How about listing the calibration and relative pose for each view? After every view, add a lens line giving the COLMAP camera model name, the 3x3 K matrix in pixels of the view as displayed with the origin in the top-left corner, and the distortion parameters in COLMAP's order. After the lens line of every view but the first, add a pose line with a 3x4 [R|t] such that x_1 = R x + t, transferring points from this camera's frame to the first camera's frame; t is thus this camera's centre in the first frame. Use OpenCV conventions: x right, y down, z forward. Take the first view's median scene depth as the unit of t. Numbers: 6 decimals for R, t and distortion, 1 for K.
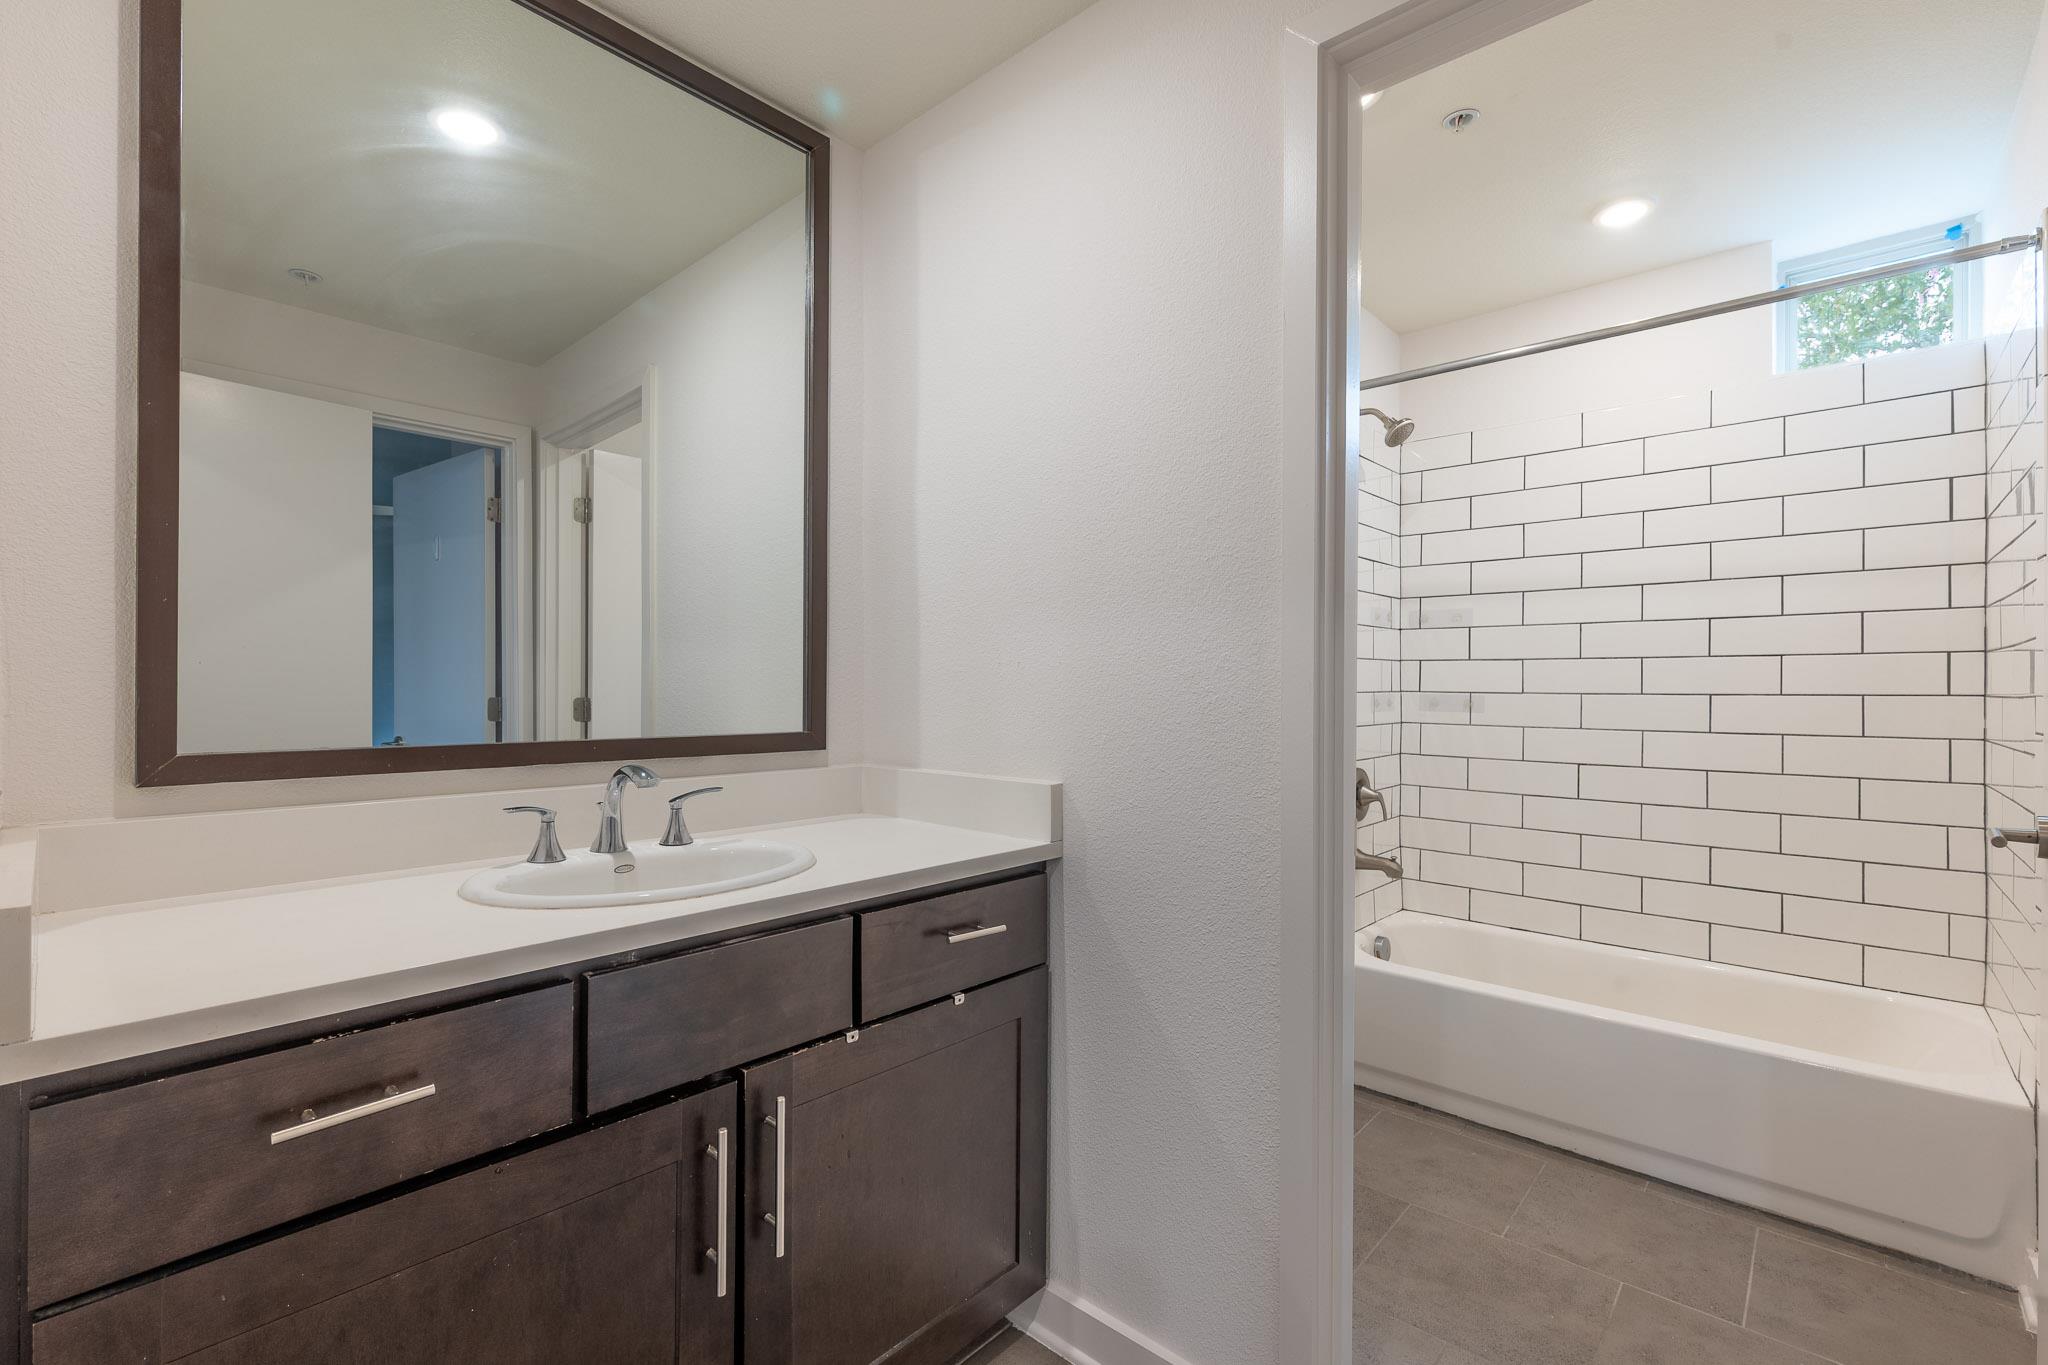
lens RADIAL K [[897.8, 0, 1017.8], [0, 897.8, 680.8], [0, 0, 1]] dist [-0.000340, 0.000990]
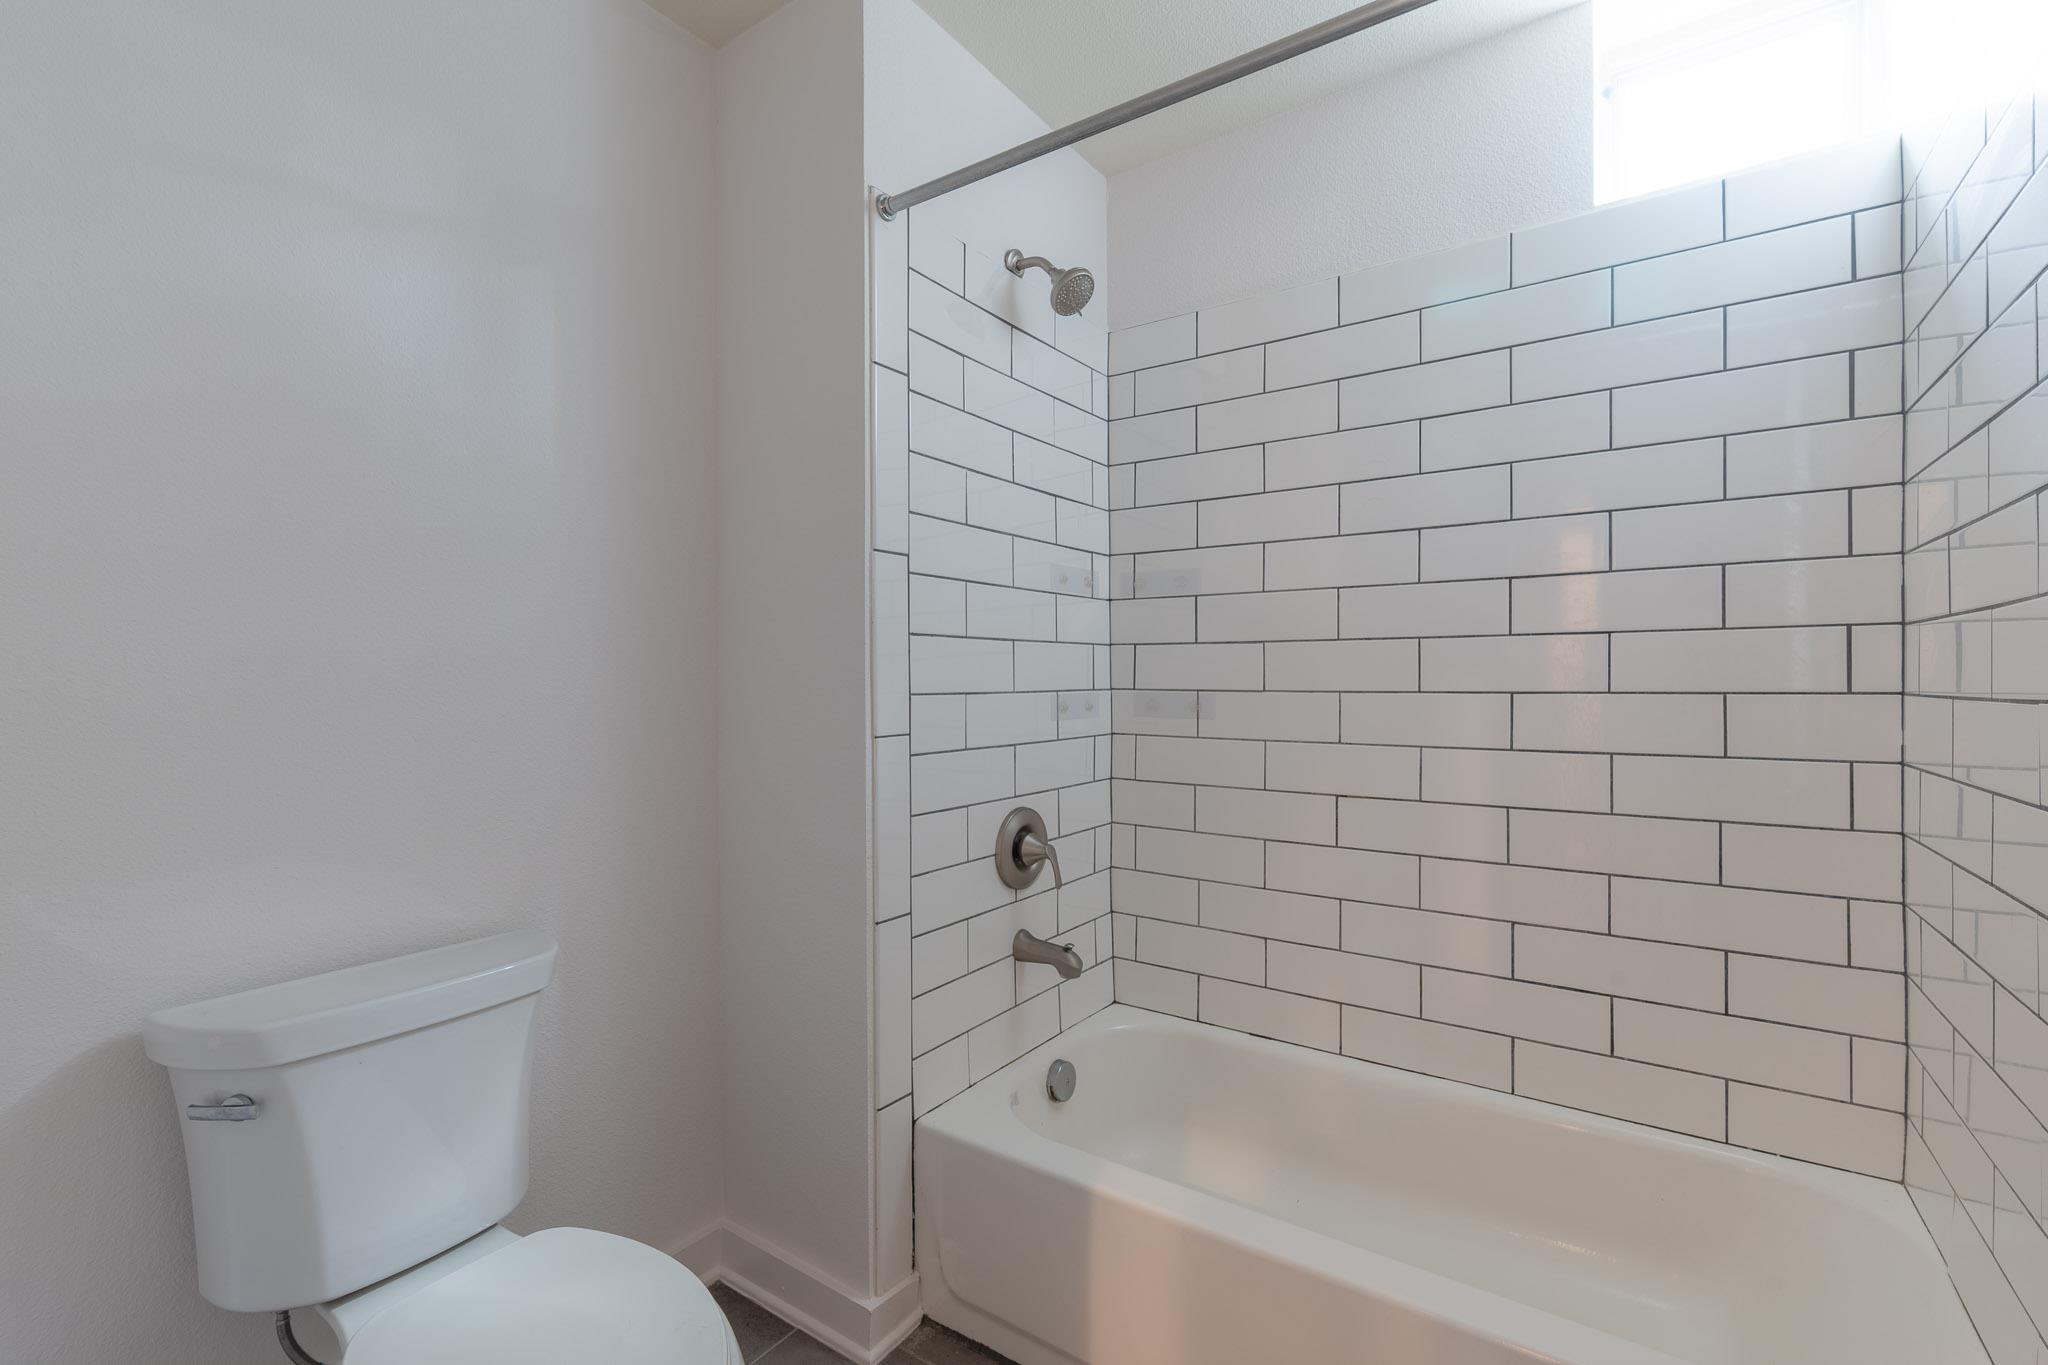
lens RADIAL K [[897.8, 0, 1017.7], [0, 897.8, 674.0], [0, 0, 1]] dist [-0.000340, 0.000990]
pose [[0.990974, -0.002122, 0.134040, 0.322832], [0.002682, 0.999988, -0.003991, 0.003203], [-0.134030, 0.004314, 0.990968, 0.394215]]
